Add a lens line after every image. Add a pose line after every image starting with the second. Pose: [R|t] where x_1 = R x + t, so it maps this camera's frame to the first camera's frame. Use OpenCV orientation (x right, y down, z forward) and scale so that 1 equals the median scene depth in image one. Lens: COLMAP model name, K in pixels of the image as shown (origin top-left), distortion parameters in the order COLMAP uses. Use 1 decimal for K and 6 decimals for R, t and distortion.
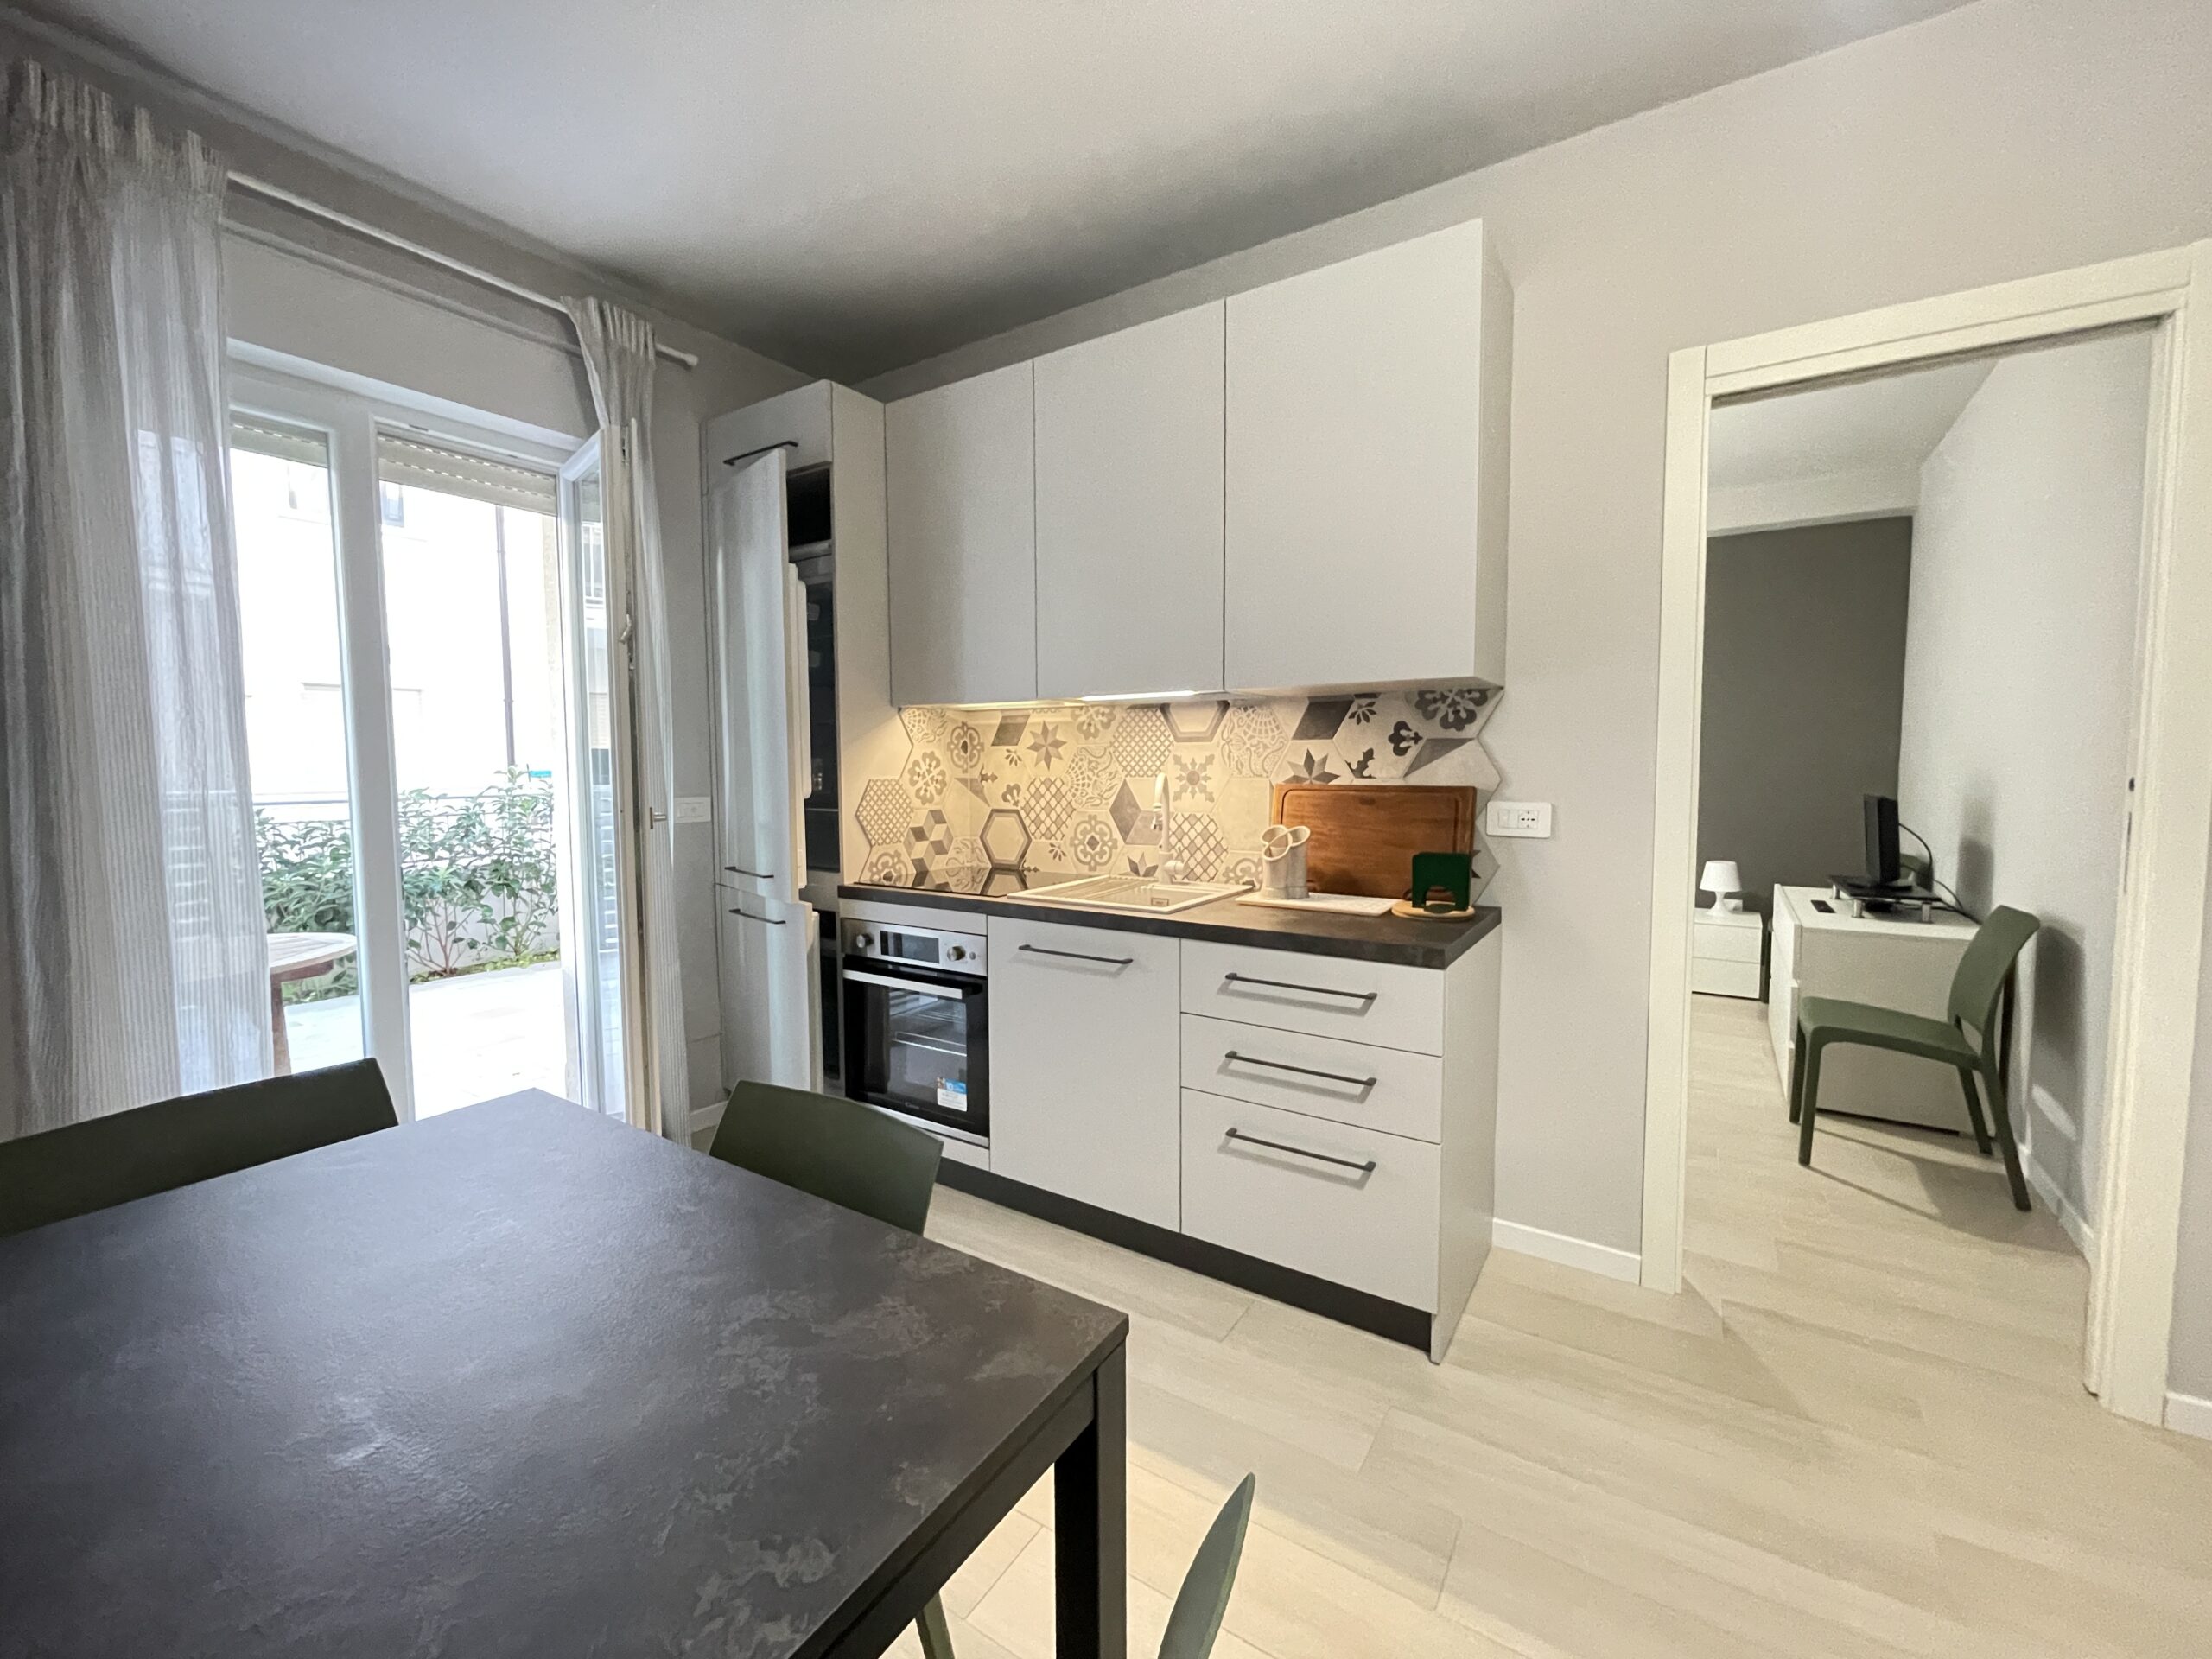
lens RADIAL K [[897.5, 0, 1105.1], [0, 897.5, 819.1], [0, 0, 1]] dist [-0.003869, 0.000324]
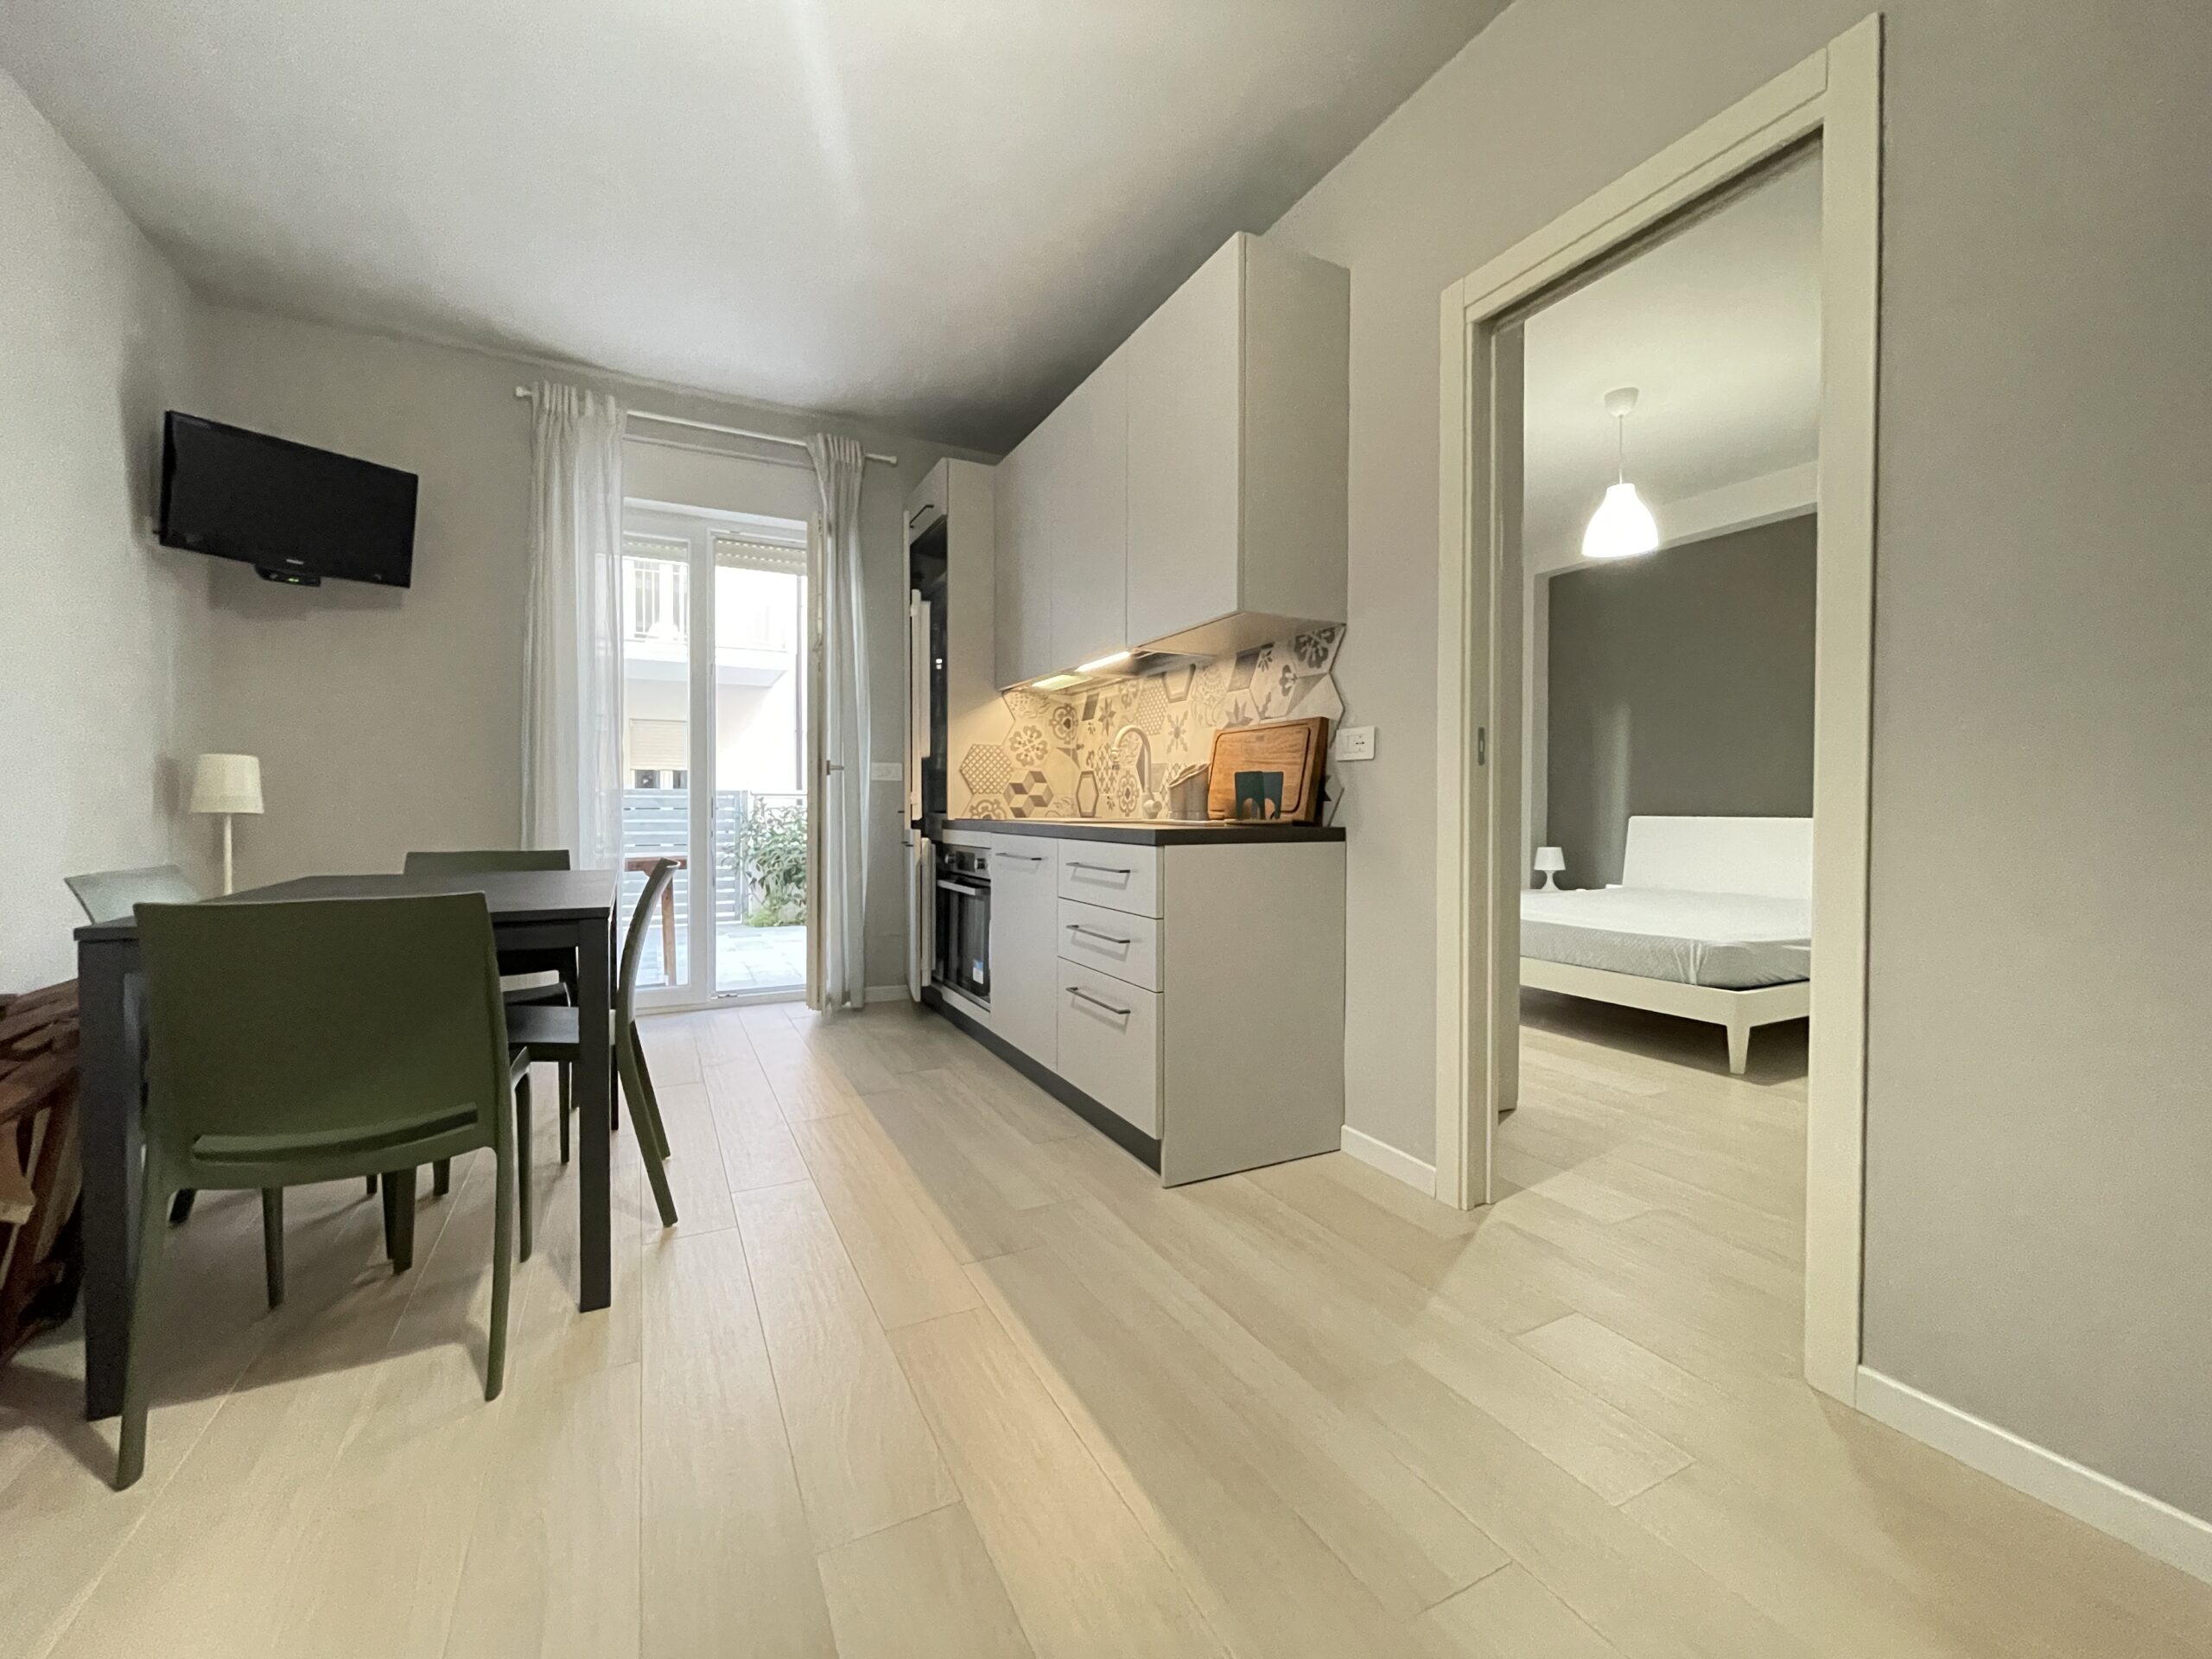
lens RADIAL K [[897.5, 0, 1103.6], [0, 897.5, 817.0], [0, 0, 1]] dist [-0.003869, 0.000324]
pose [[0.867615, 0.016154, -0.496974, 0.589248], [-0.043658, 0.998087, -0.043775, 0.118361], [0.495317, 0.059676, 0.866660, -0.060272]]
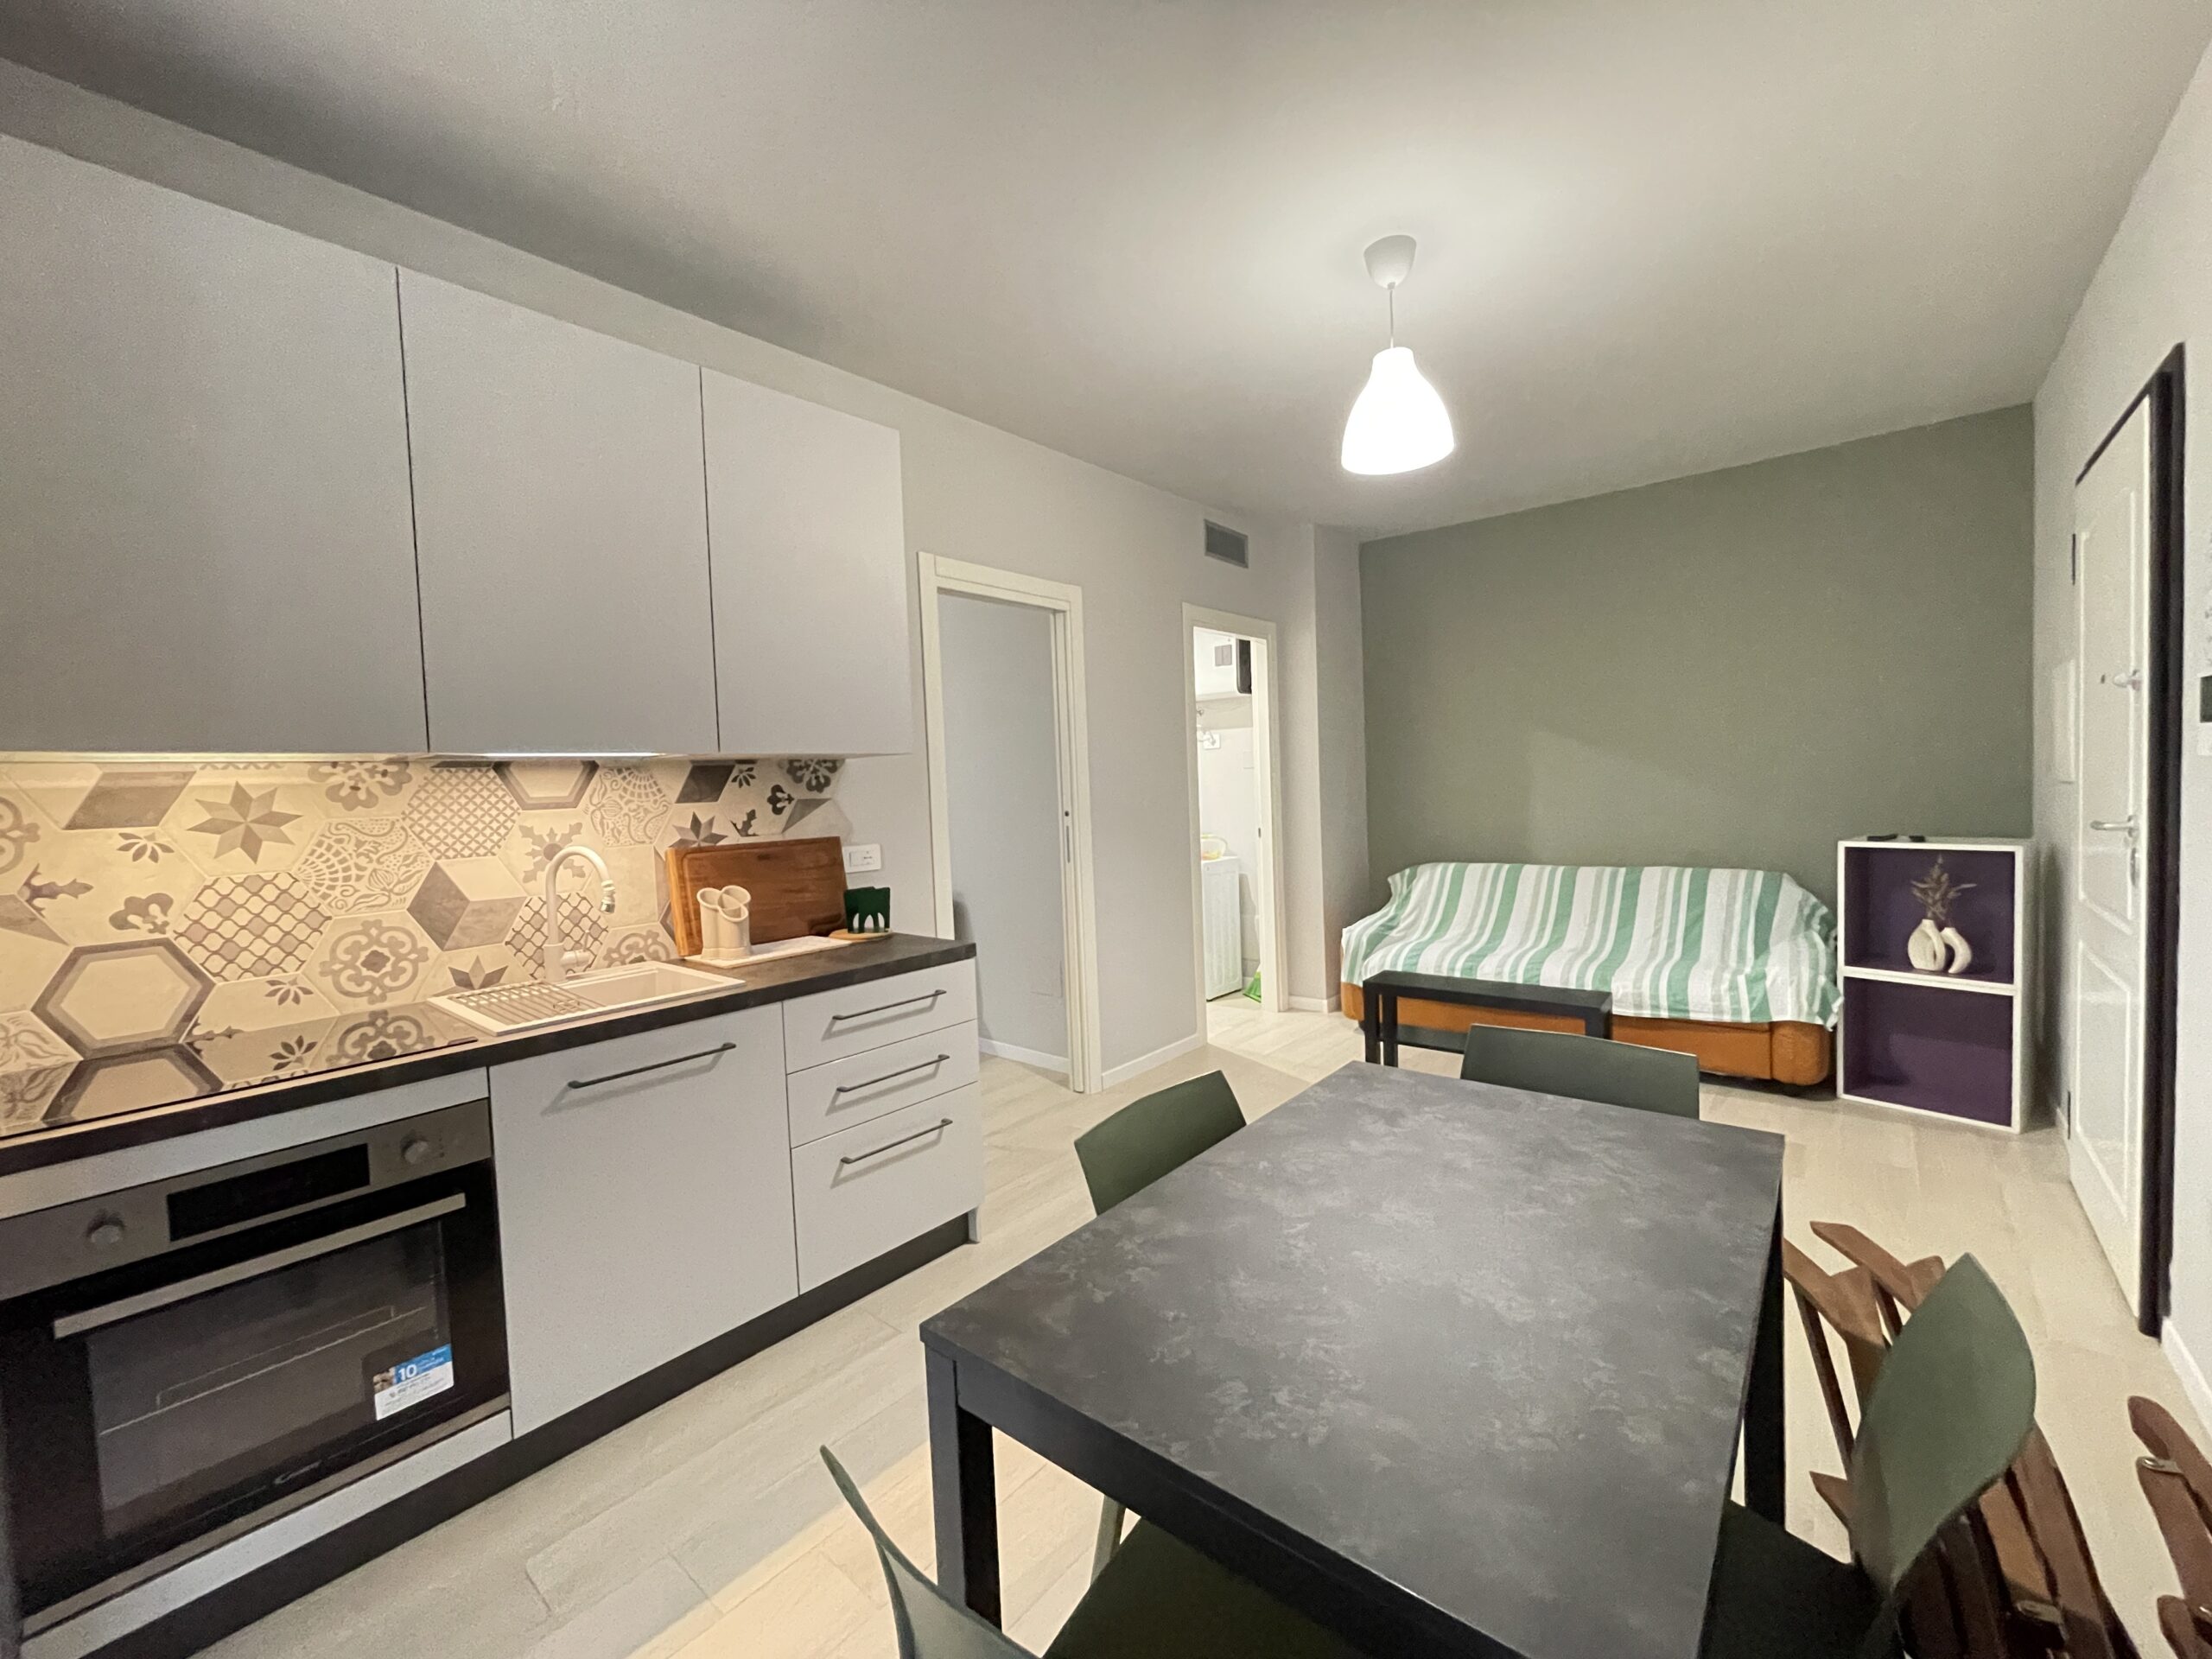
lens RADIAL K [[897.5, 0, 1106.9], [0, 897.5, 825.2], [0, 0, 1]] dist [-0.003869, 0.000324]
pose [[0.117919, -0.045140, 0.991997, -0.653372], [0.100924, 0.994338, 0.033250, -0.045286], [-0.987881, 0.096195, 0.121807, 0.378893]]
